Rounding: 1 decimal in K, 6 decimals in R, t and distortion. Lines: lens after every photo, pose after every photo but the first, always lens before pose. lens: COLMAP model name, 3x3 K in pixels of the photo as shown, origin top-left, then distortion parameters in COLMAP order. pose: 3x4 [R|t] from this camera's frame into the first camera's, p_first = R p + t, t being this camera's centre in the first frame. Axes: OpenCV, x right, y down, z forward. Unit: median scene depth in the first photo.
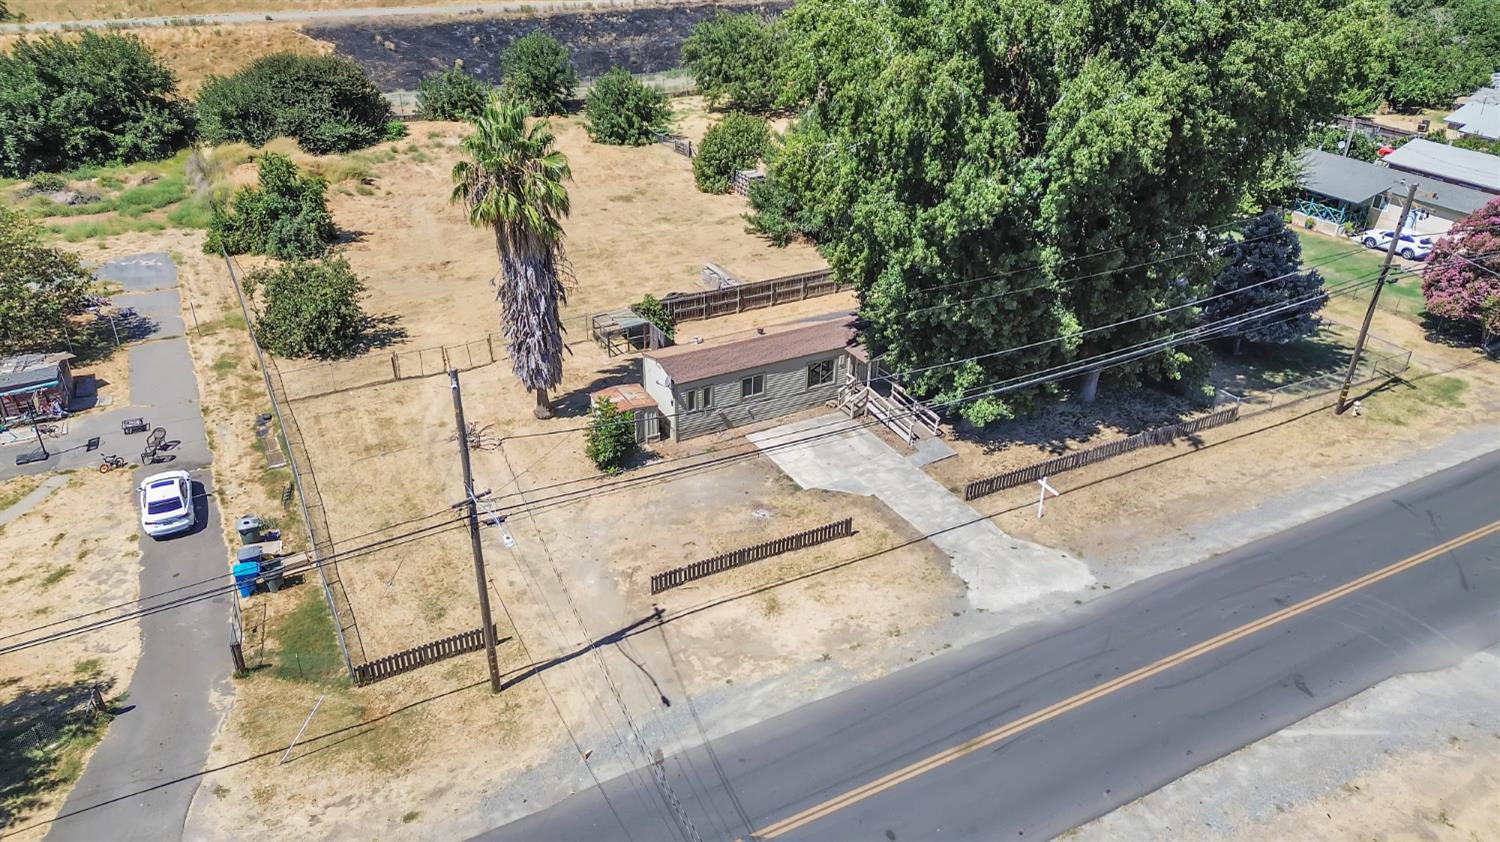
lens RADIAL K [[1051.4, 0, 745.3], [0, 1051.4, 426.6], [0, 0, 1]] dist [0.078987, -0.073570]
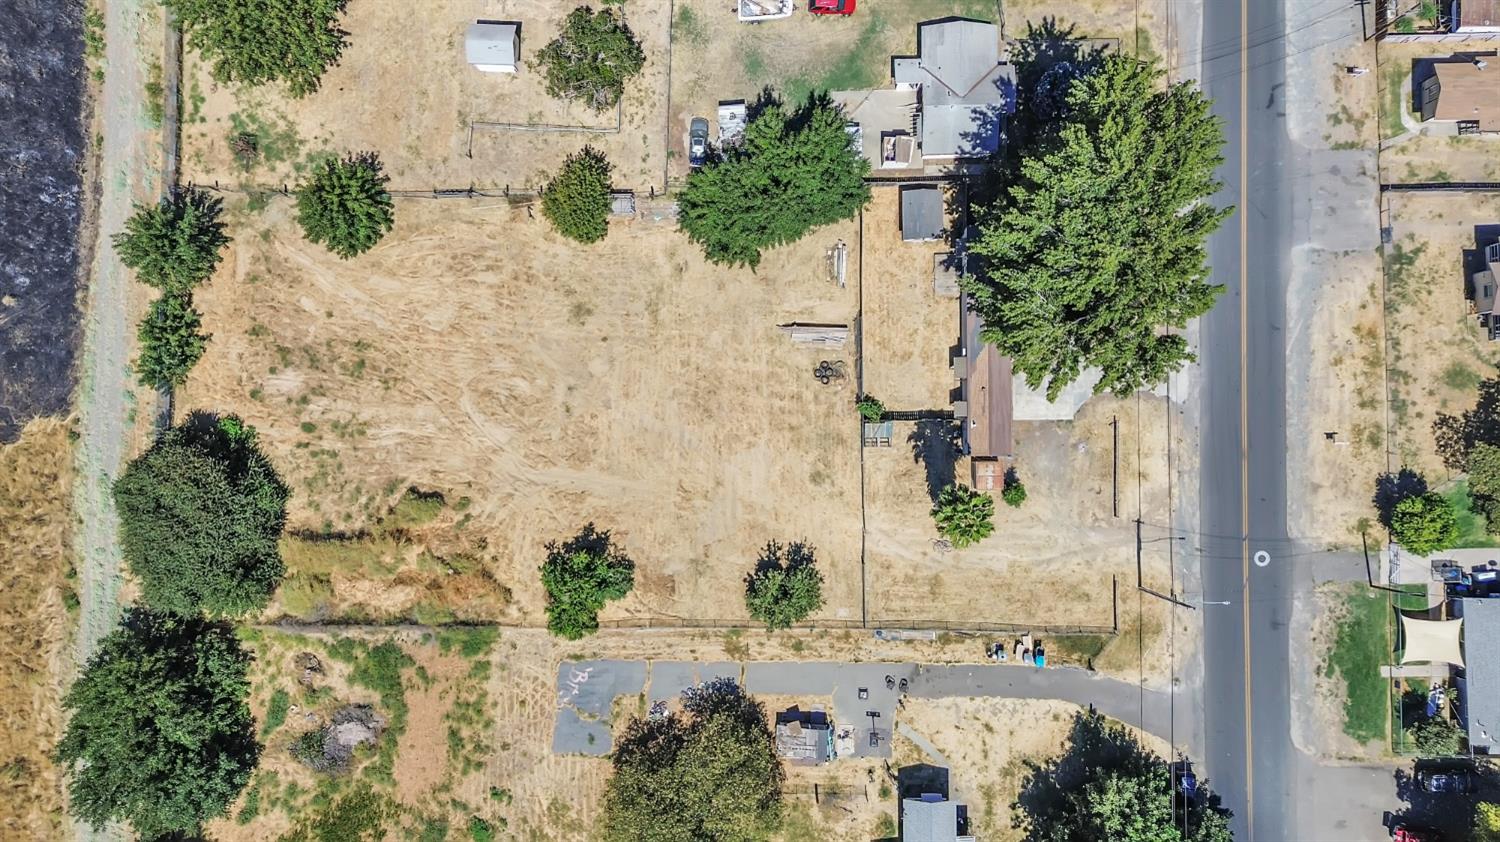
lens RADIAL K [[1051.4, 0, 745.3], [0, 1051.4, 426.6], [0, 0, 1]] dist [0.078987, -0.073570]
pose [[0.472058, -0.881485, 0.012067, -0.295386], [0.444157, 0.249637, 0.860469, -2.076437], [-0.761502, -0.400832, 0.509361, 0.422122]]
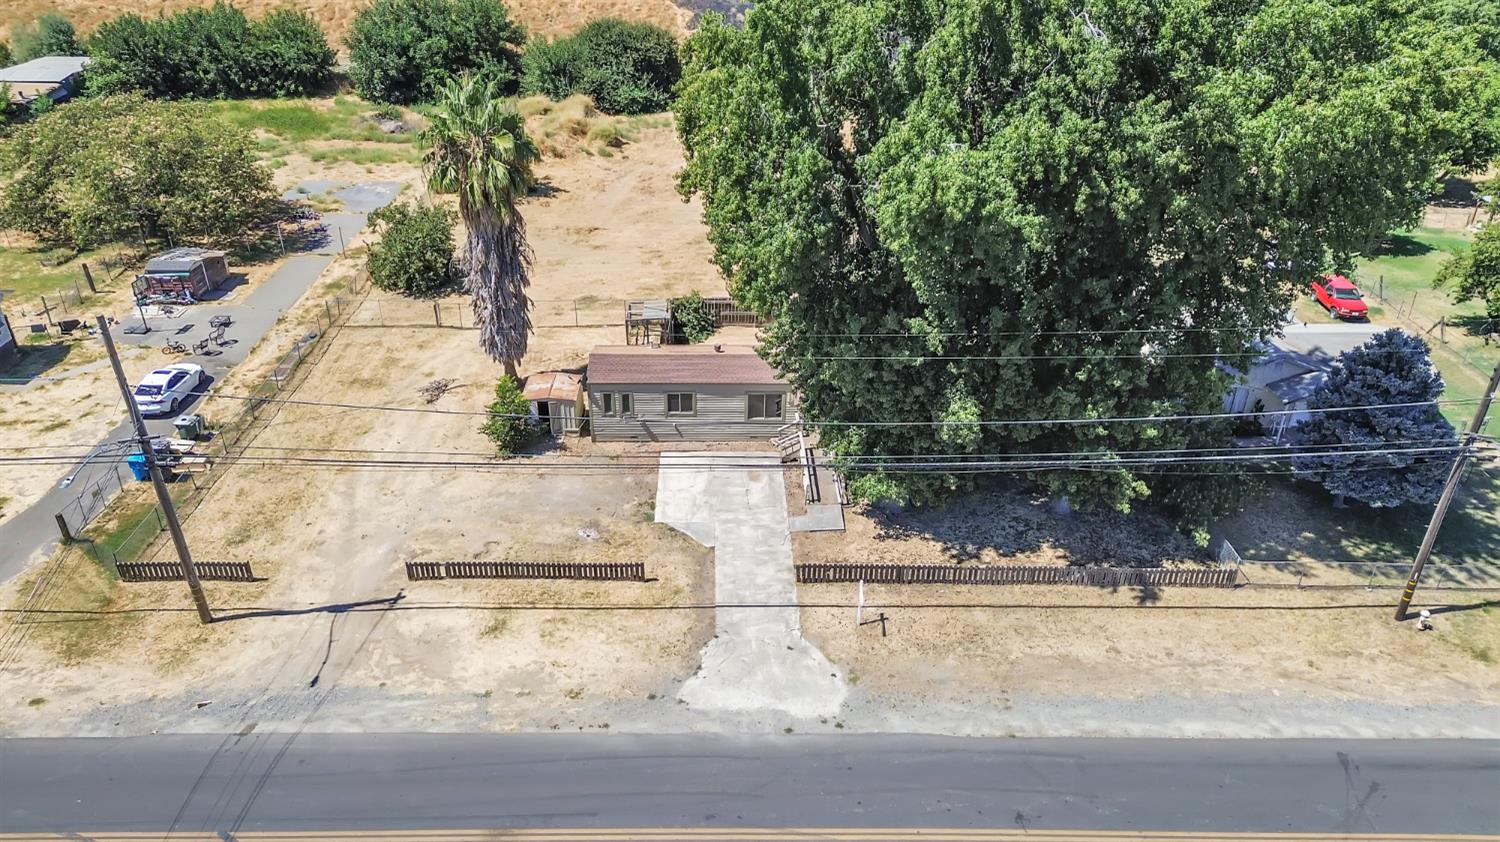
lens RADIAL K [[1051.4, 0, 745.3], [0, 1051.4, 426.6], [0, 0, 1]] dist [0.078987, -0.073570]
pose [[0.886620, 0.228515, -0.402101, 0.493278], [-0.220619, 0.973087, 0.066551, -0.104023], [0.406487, 0.029706, 0.913174, 0.178144]]
